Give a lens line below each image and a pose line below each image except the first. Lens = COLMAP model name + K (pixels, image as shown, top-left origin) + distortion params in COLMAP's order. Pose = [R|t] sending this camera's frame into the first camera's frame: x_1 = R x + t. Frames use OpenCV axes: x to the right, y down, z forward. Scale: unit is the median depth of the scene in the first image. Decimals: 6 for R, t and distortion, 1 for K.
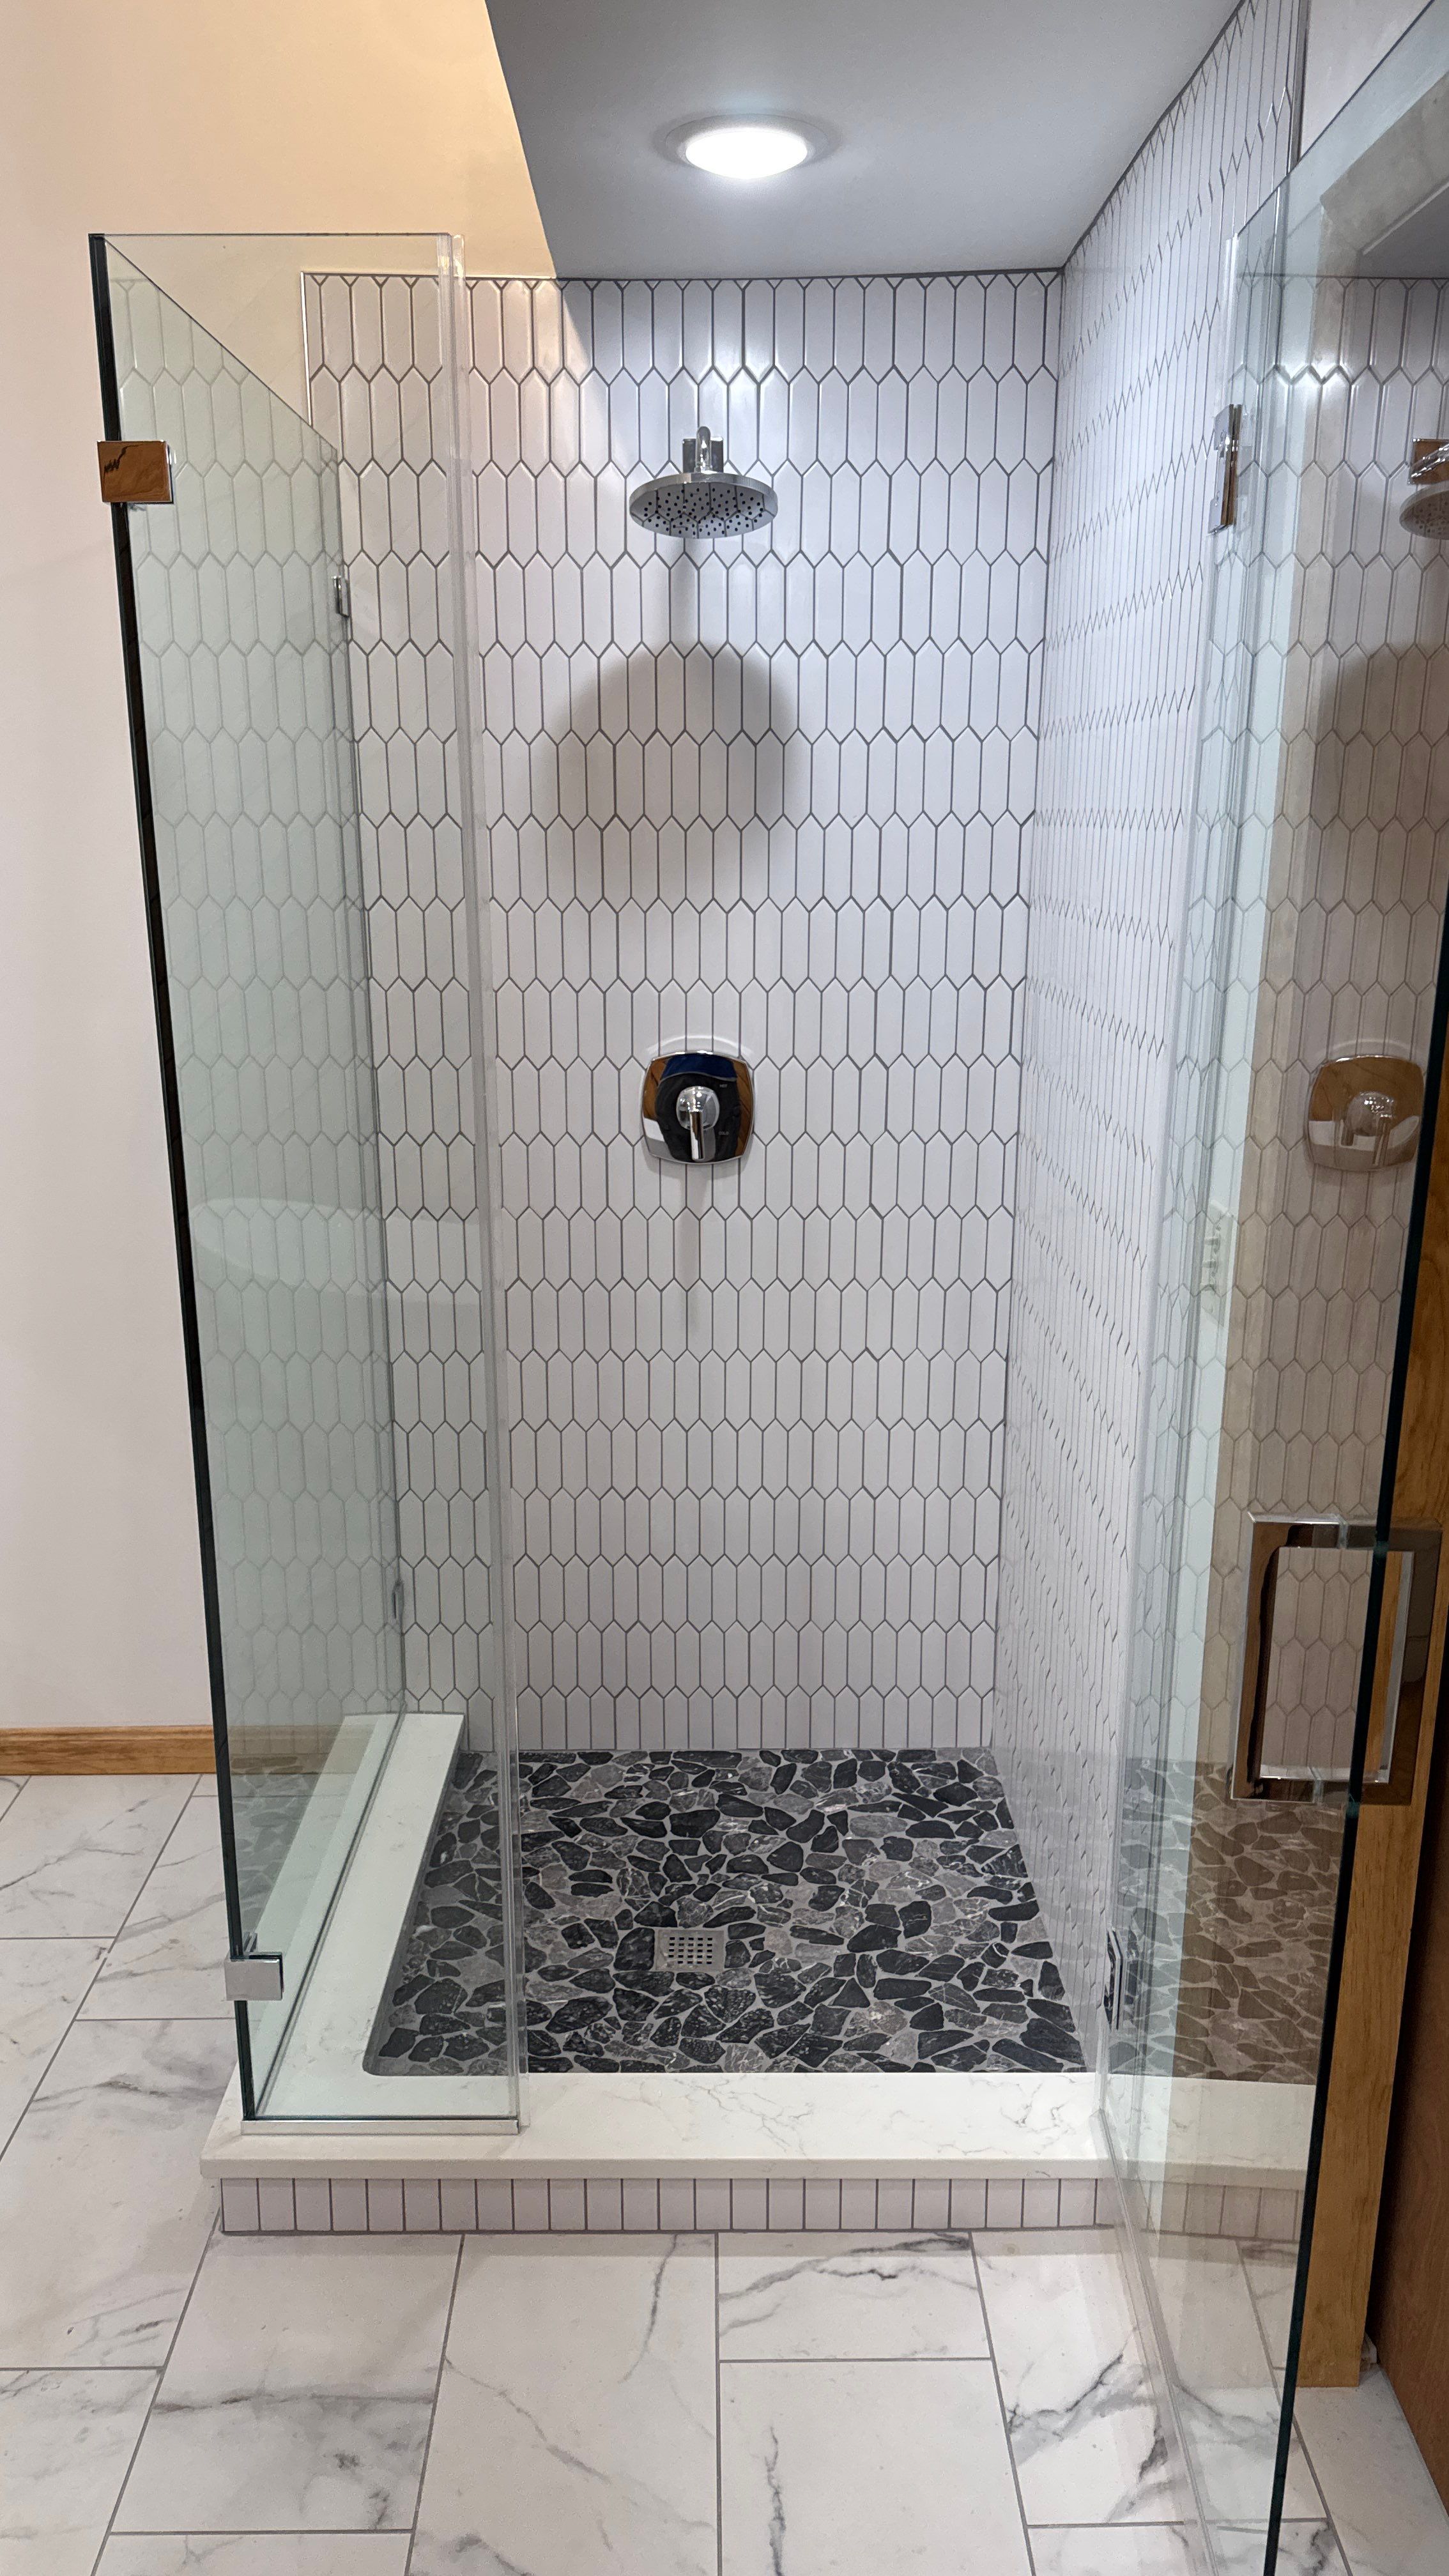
lens RADIAL K [[1768.1, 0, 718.5], [0, 1768.1, 1313.1], [0, 0, 1]] dist [0.101421, -0.197929]
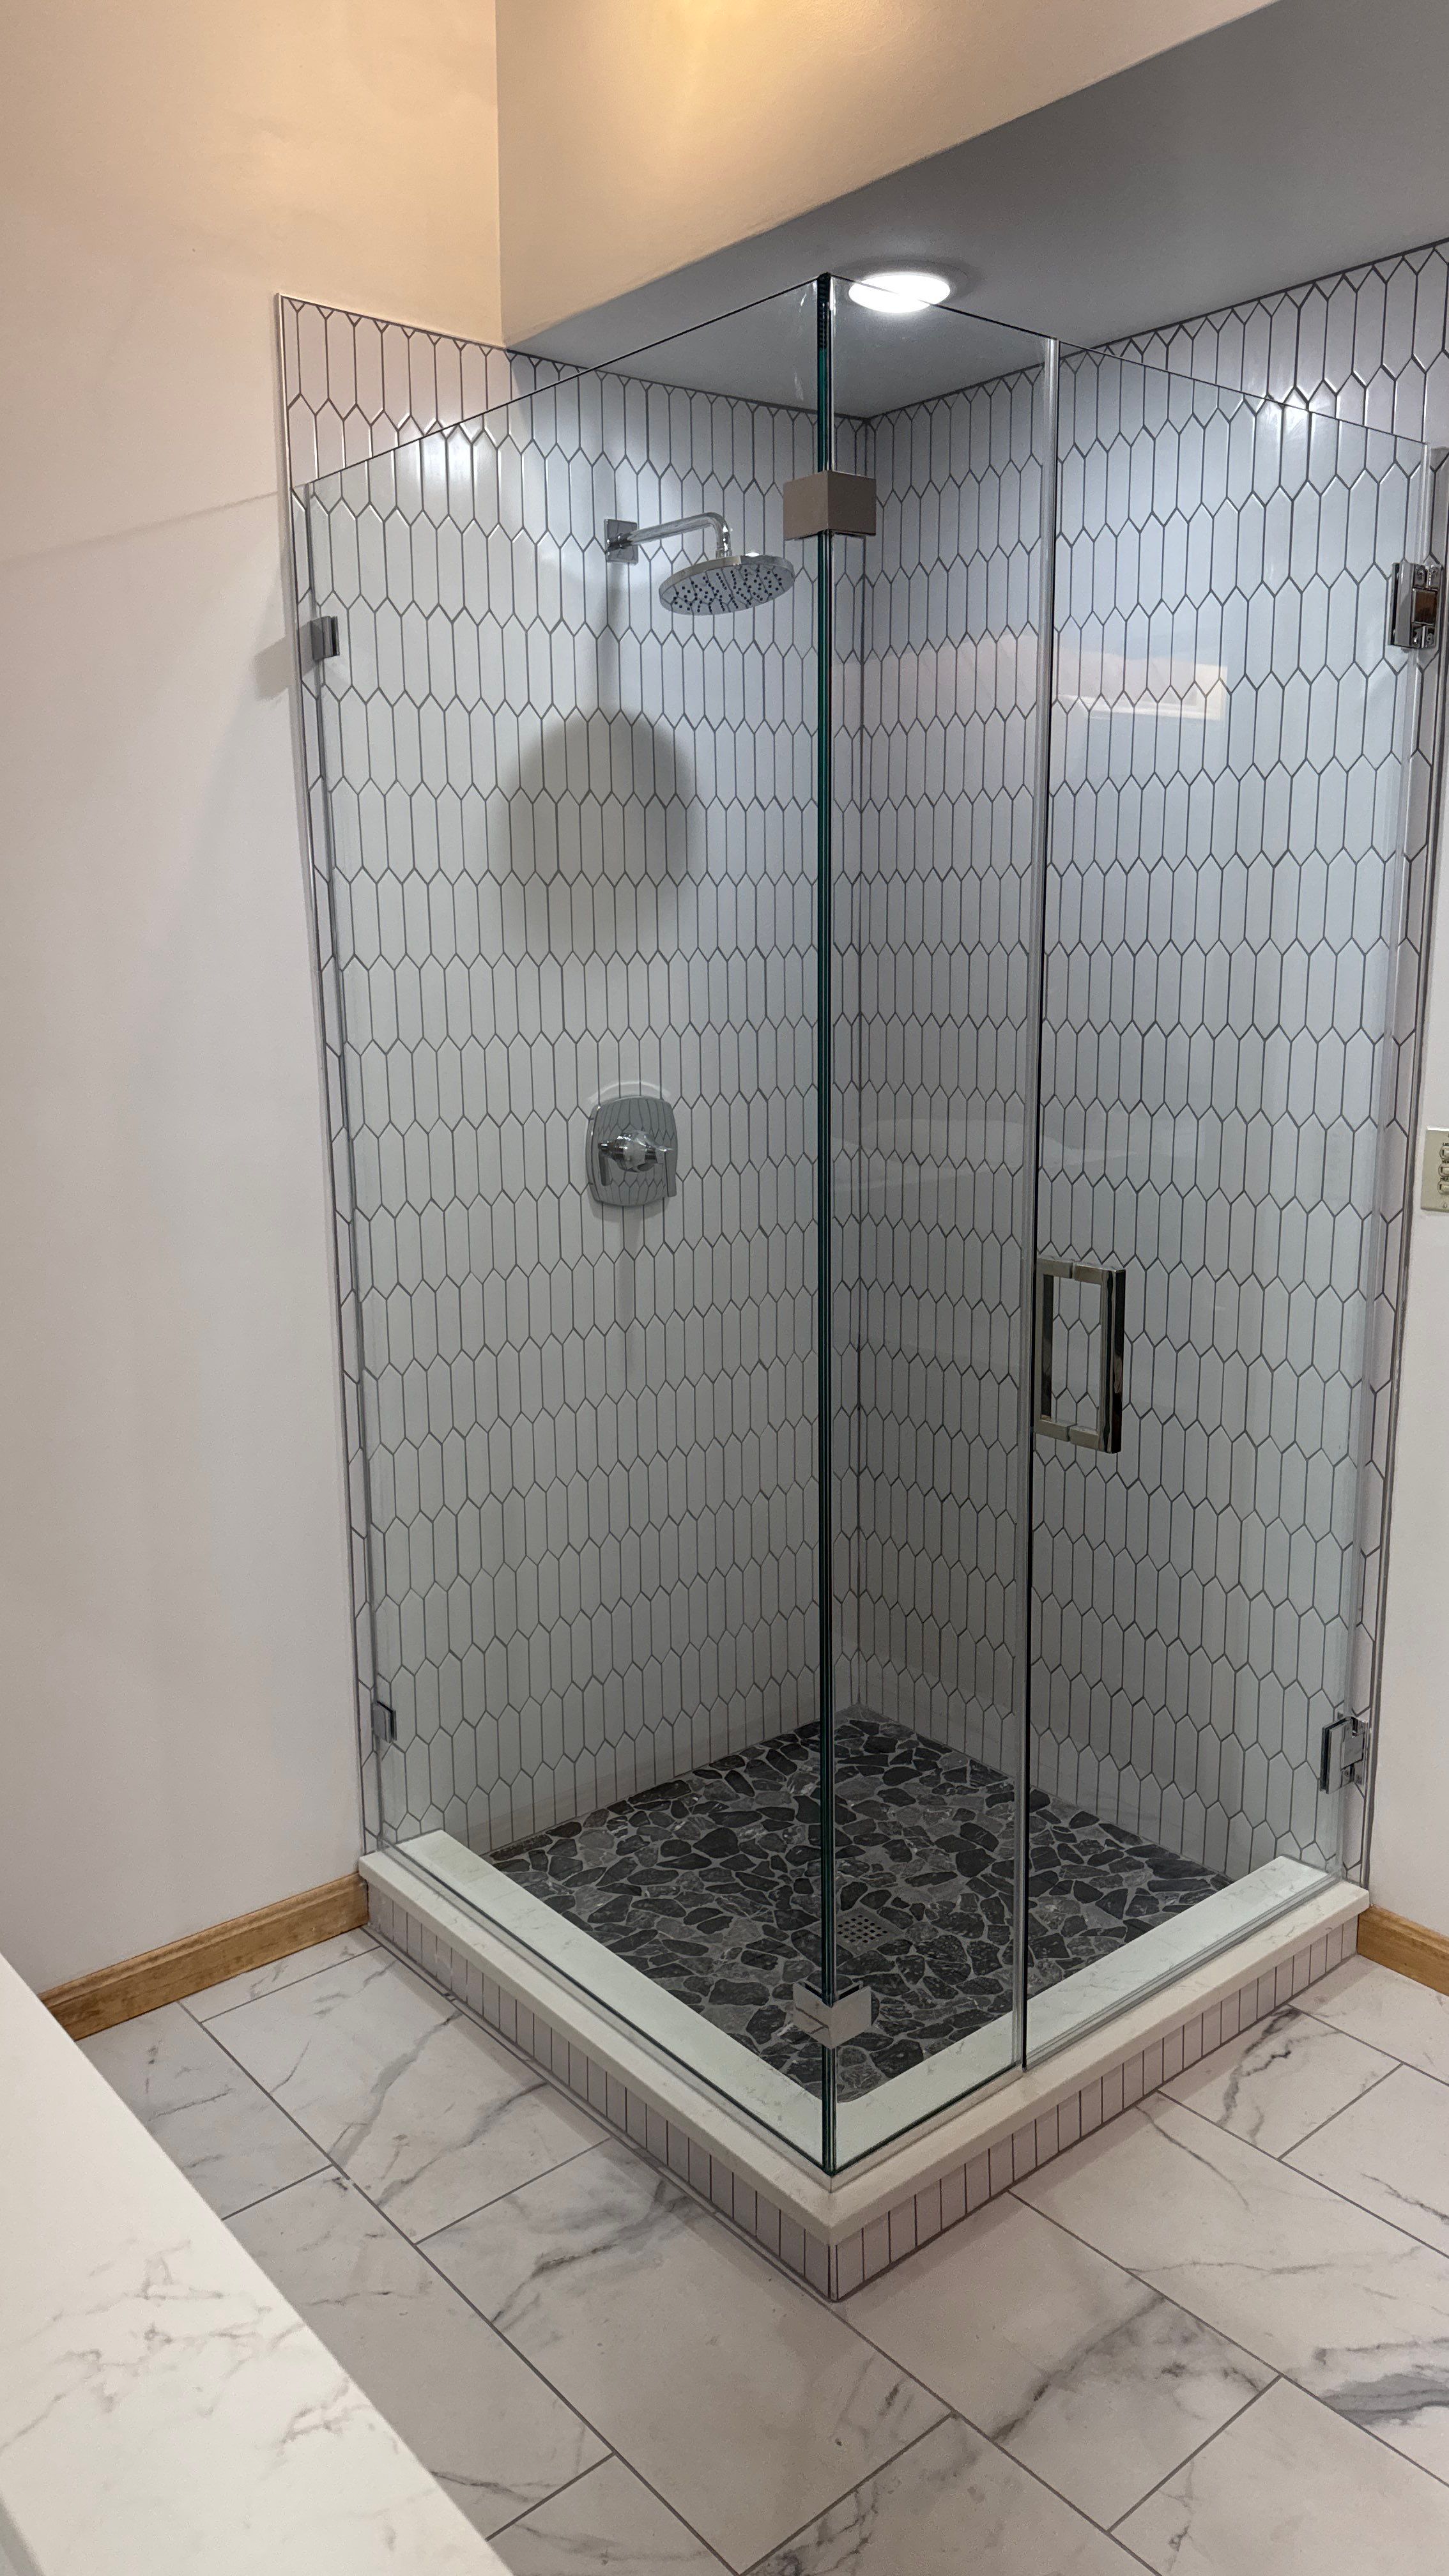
lens RADIAL K [[1788.5, 0, 724.5], [0, 1788.5, 1288.0], [0, 0, 1]] dist [0.093097, -0.244728]
pose [[0.767088, -0.136092, 0.626941, -0.662186], [0.177995, 0.984023, -0.004180, -0.024415], [-0.616355, 0.114798, 0.779056, 0.169618]]
